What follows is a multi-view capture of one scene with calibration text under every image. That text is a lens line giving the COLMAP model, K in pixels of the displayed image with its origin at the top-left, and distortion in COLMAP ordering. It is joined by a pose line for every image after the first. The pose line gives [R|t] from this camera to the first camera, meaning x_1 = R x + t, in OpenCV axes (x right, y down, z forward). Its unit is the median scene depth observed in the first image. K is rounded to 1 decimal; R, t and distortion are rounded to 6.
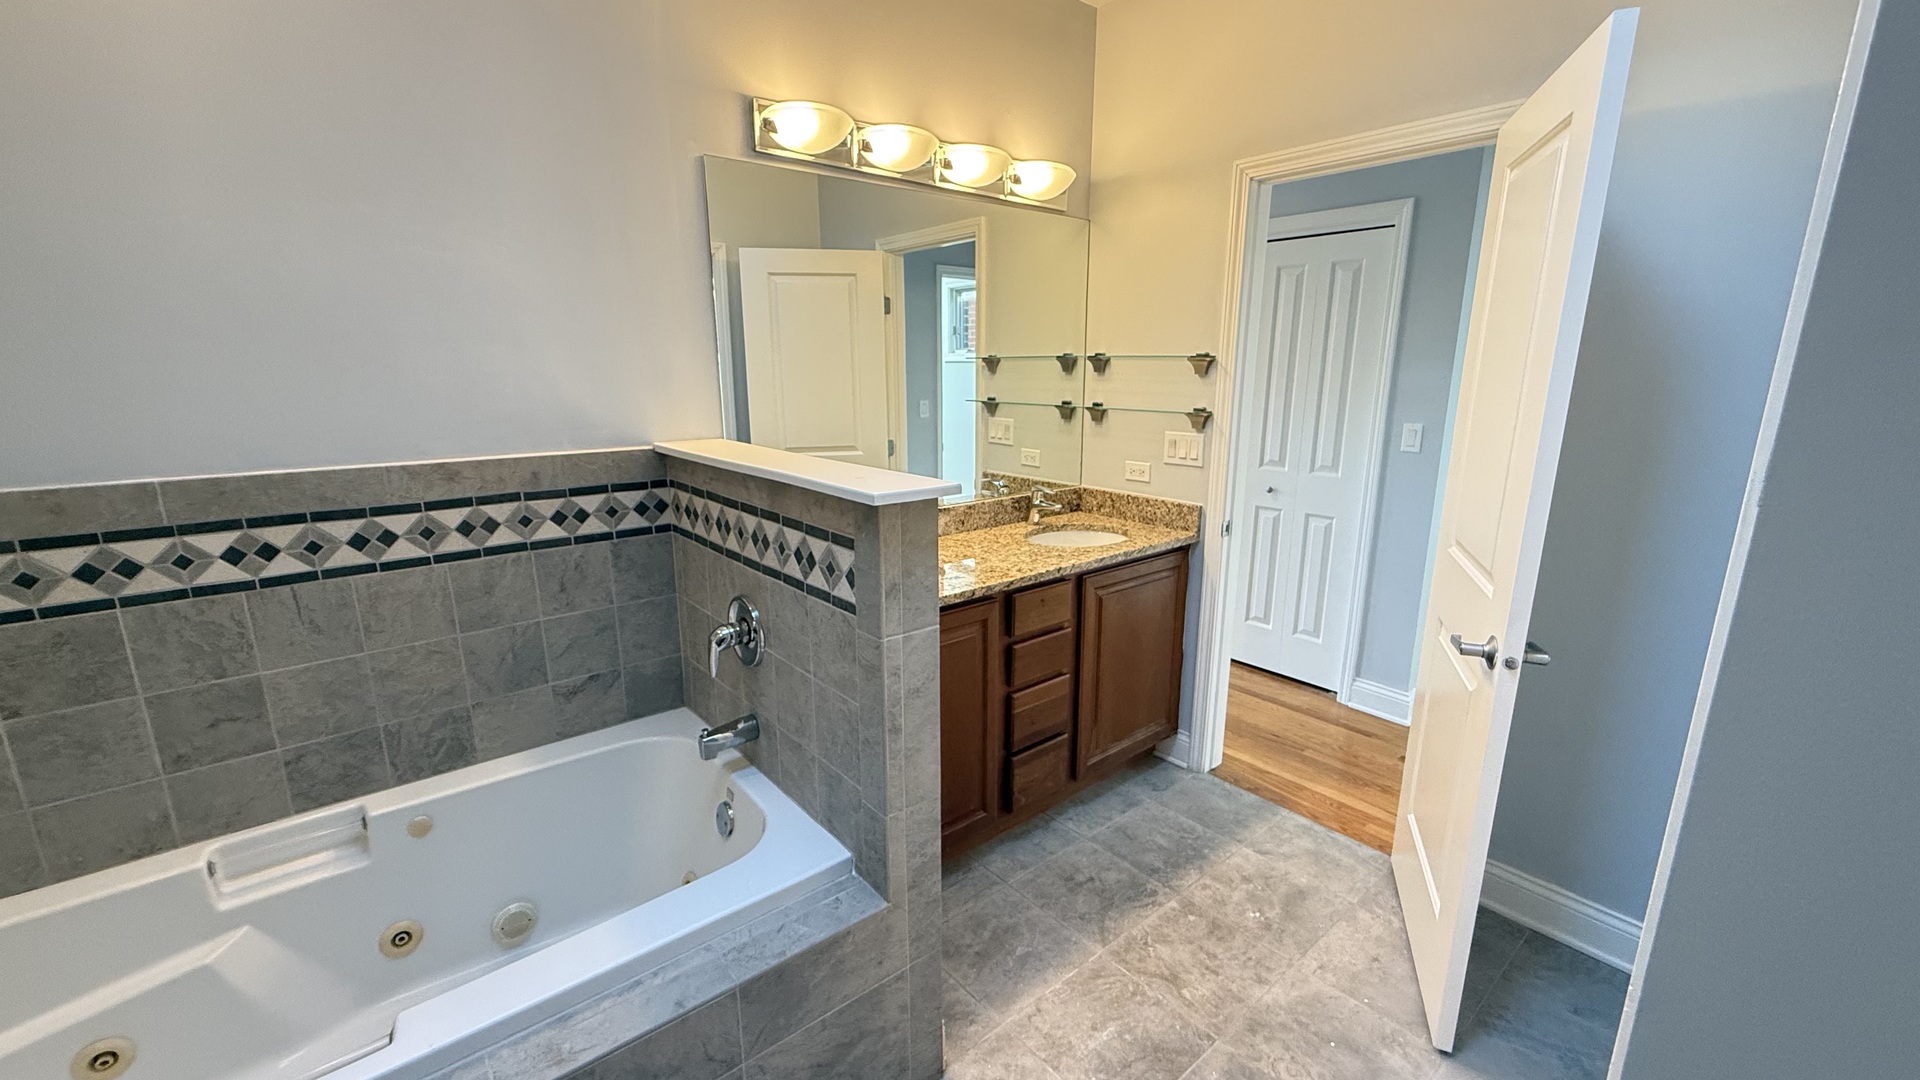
lens RADIAL K [[765.2, 0, 956.4], [0, 765.2, 537.4], [0, 0, 1]] dist [-0.000642, 0.000377]
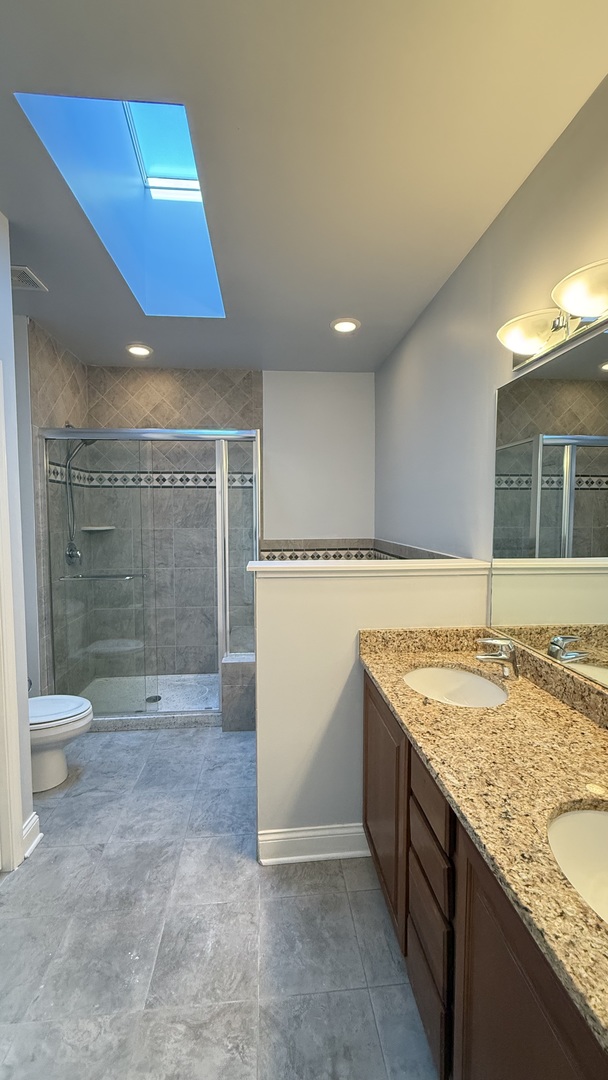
lens RADIAL K [[430.4, 0, 303.6], [0, 430.4, 539.2], [0, 0, 1]] dist [-0.000642, 0.000377]
pose [[-0.564848, 0.056782, -0.823239, 0.700889], [-0.182350, 0.964378, 0.191632, -0.306603], [0.804795, 0.258361, -0.534373, 1.309768]]
